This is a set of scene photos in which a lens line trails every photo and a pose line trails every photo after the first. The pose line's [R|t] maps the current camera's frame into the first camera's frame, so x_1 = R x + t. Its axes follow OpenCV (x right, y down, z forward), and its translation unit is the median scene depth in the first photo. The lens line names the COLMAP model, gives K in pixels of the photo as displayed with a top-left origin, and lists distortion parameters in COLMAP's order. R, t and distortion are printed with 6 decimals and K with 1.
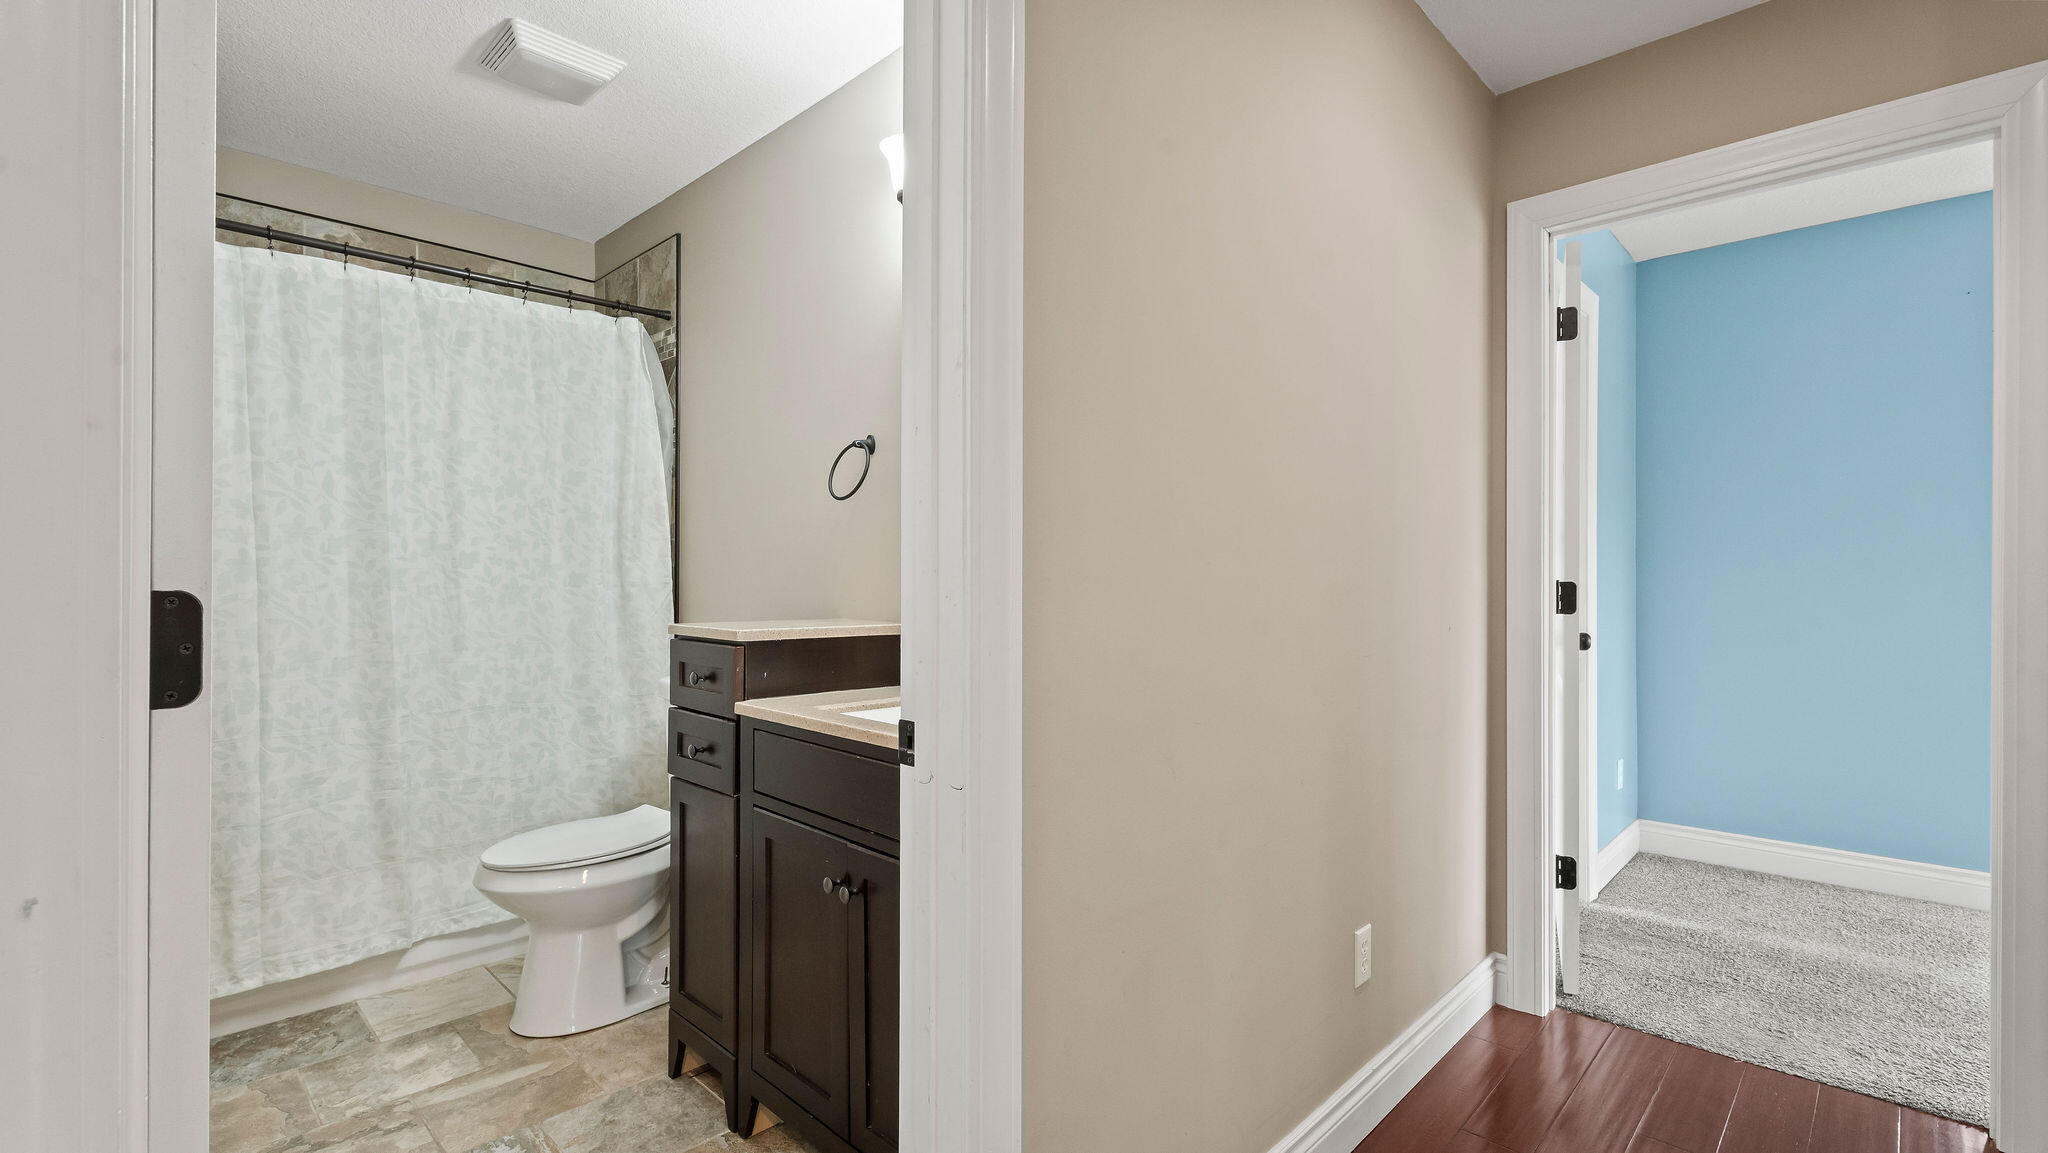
lens RADIAL K [[914.4, 0, 1025.3], [0, 914.4, 579.7], [0, 0, 1]] dist [-0.000299, -0.000396]
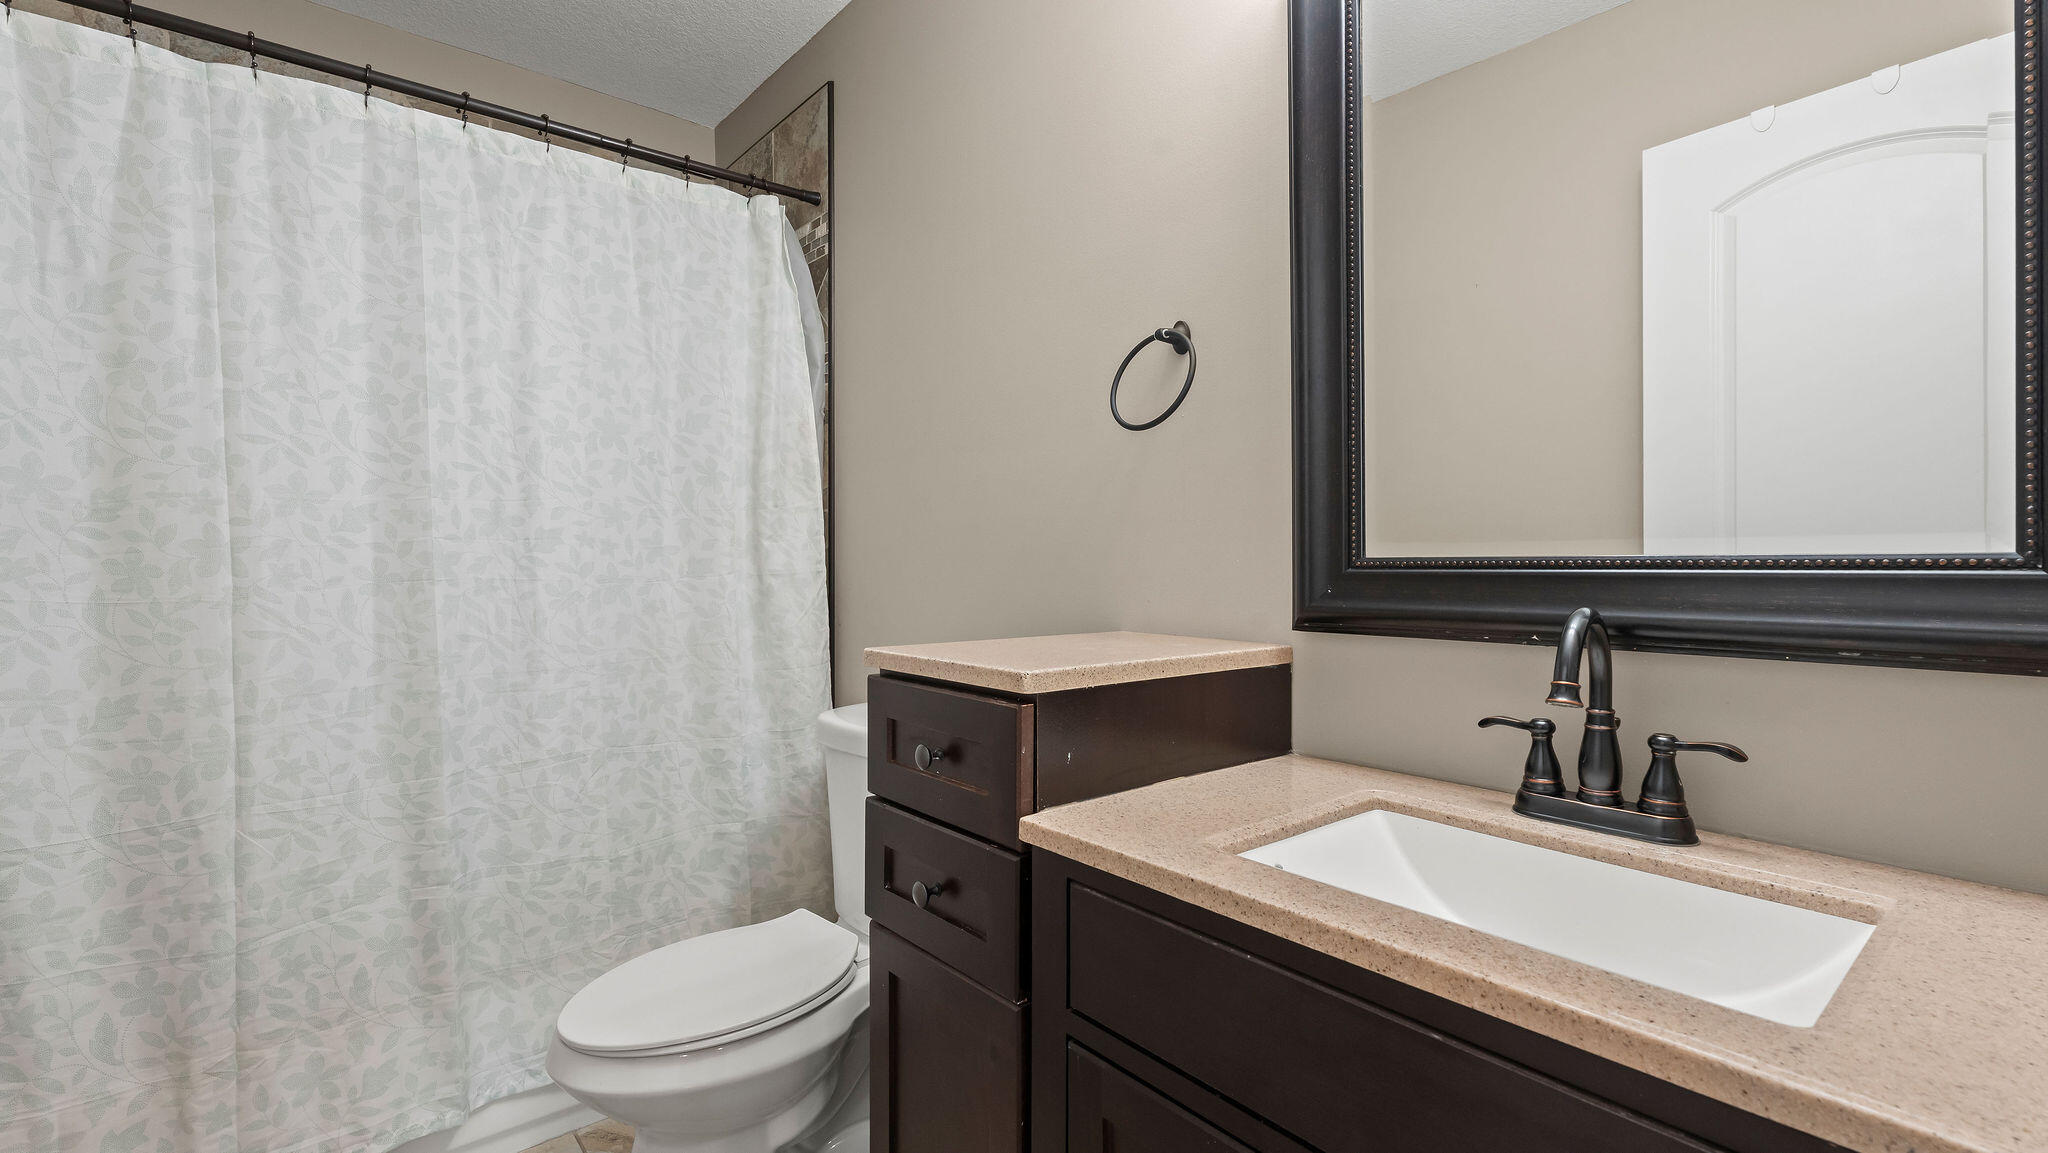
lens RADIAL K [[914.4, 0, 1023.2], [0, 914.4, 565.5], [0, 0, 1]] dist [-0.000299, -0.000396]
pose [[0.994752, -0.004925, -0.102194, -0.192210], [0.005263, 0.999982, 0.003032, -0.002861], [0.102177, -0.003553, 0.994760, 0.368144]]
